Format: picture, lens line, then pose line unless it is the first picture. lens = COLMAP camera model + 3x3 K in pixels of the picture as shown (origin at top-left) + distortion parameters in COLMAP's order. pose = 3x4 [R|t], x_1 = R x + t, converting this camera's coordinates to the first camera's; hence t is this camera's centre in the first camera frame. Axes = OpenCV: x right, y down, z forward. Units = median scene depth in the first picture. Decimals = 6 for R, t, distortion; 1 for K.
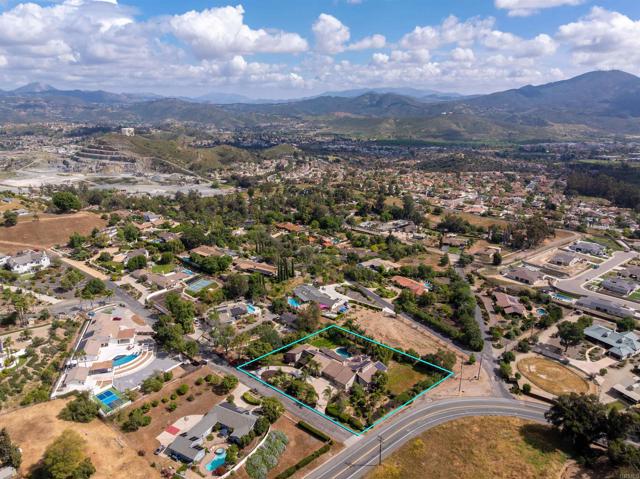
lens RADIAL K [[458.4, 0, 320.0], [0, 458.4, 239.5], [0, 0, 1]] dist [-0.055303, 0.029902]
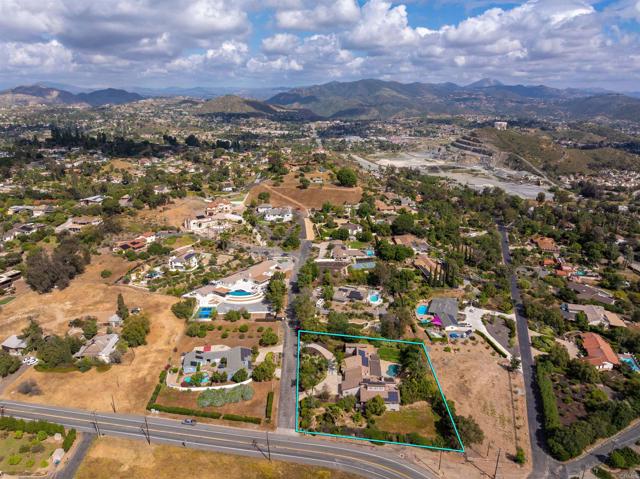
lens RADIAL K [[458.4, 0, 320.0], [0, 458.4, 239.5], [0, 0, 1]] dist [-0.055303, 0.029902]
pose [[0.619059, 0.228489, -0.751371, 0.155526], [-0.221498, 0.968698, 0.112084, -0.018936], [0.753462, 0.097040, 0.650291, 0.074271]]
